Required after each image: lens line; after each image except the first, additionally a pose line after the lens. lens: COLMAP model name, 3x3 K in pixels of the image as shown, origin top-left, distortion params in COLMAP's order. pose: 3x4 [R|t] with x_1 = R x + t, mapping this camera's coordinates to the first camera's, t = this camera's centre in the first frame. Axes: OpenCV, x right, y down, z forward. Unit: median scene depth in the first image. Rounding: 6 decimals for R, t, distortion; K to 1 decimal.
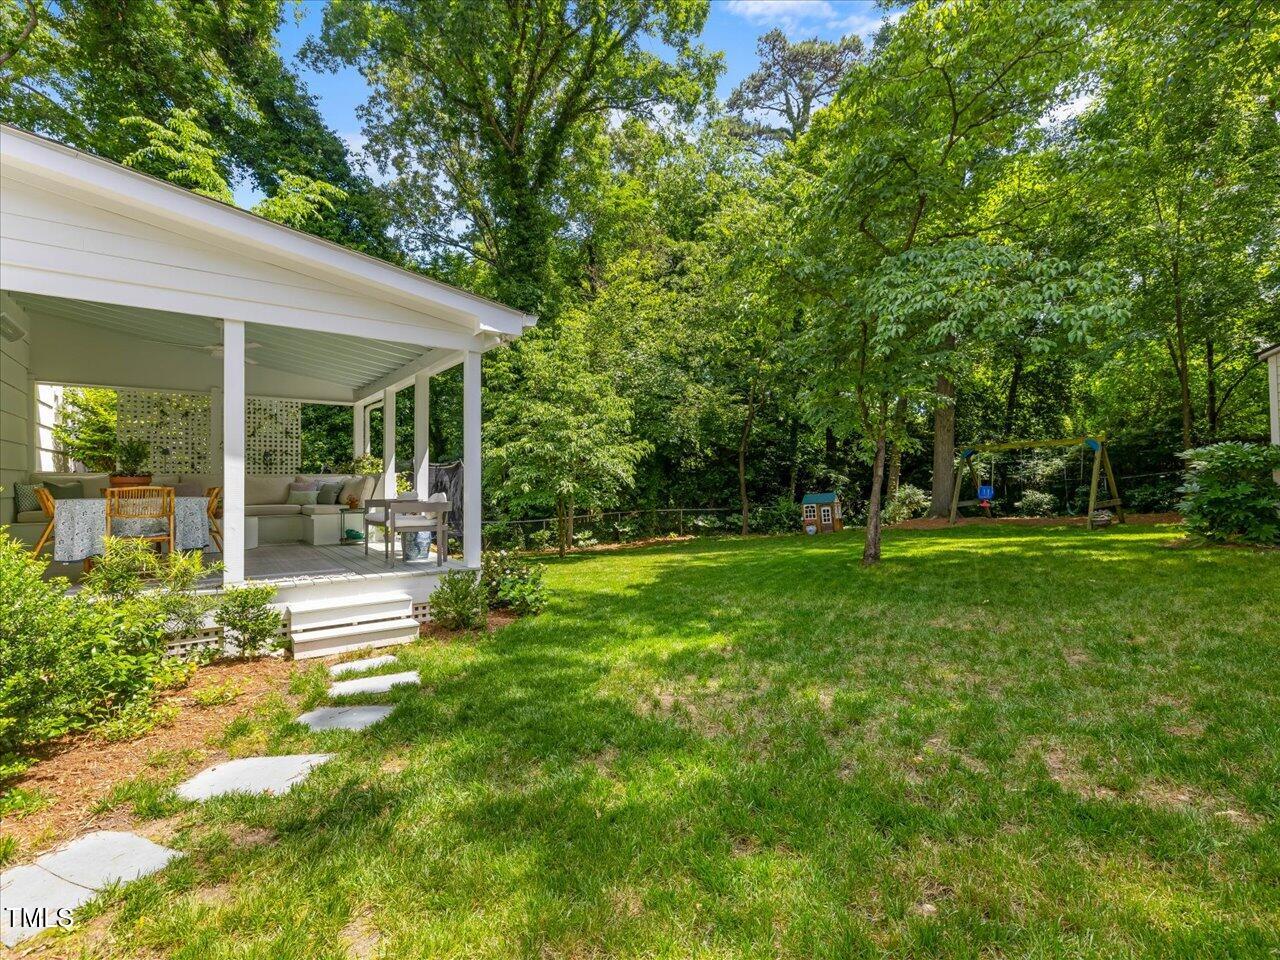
lens RADIAL K [[599.4, 0, 637.8], [0, 599.4, 487.2], [0, 0, 1]] dist [0.000033, -0.000055]
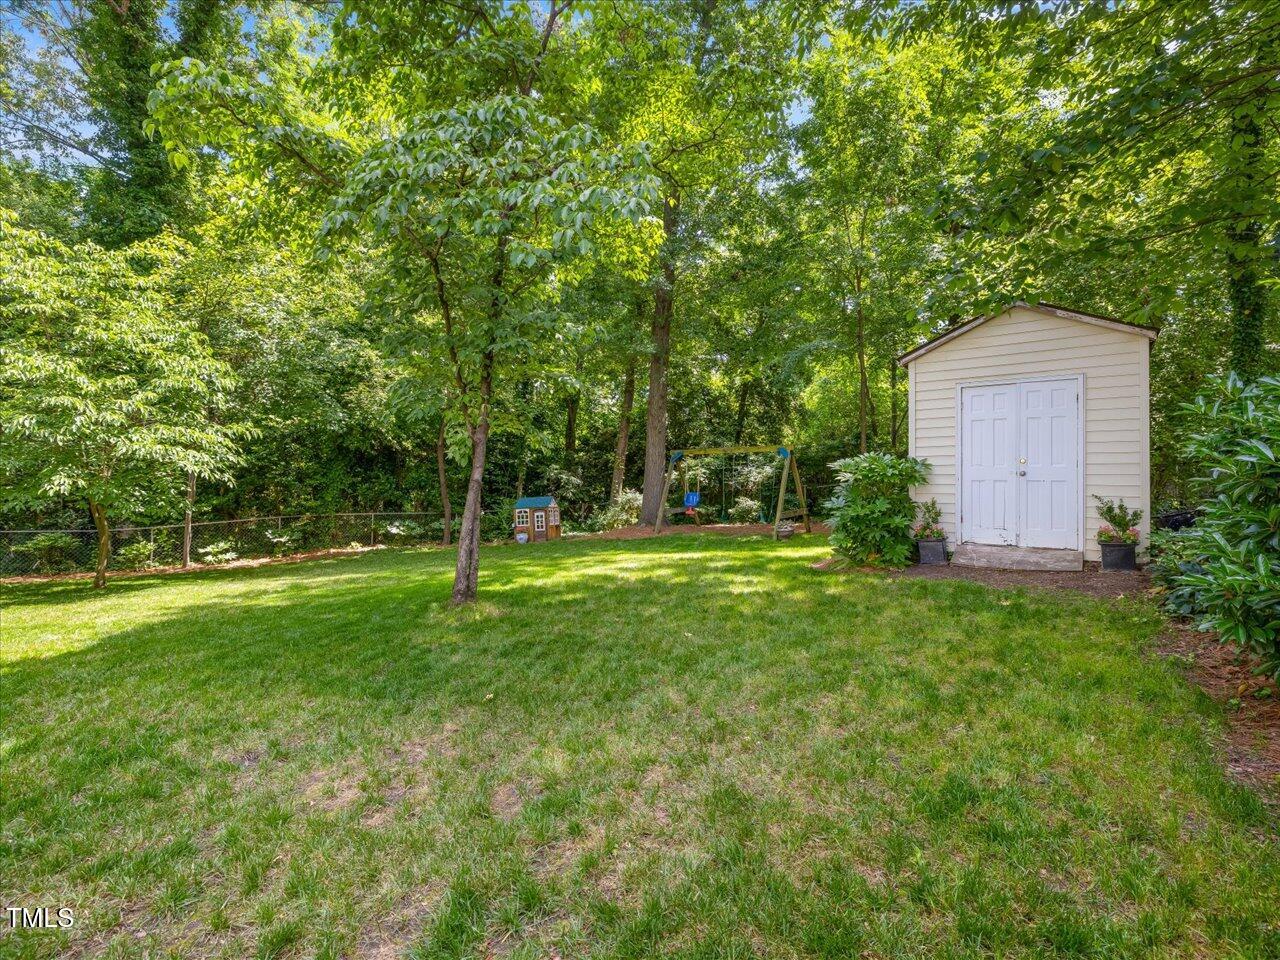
lens RADIAL K [[599.4, 0, 637.8], [0, 599.4, 487.2], [0, 0, 1]] dist [0.000033, -0.000055]
pose [[0.942255, 0.021000, 0.334239, 0.160170], [-0.021981, 0.999758, -0.000847, -0.006680], [-0.334175, -0.006549, 0.942488, 0.120337]]
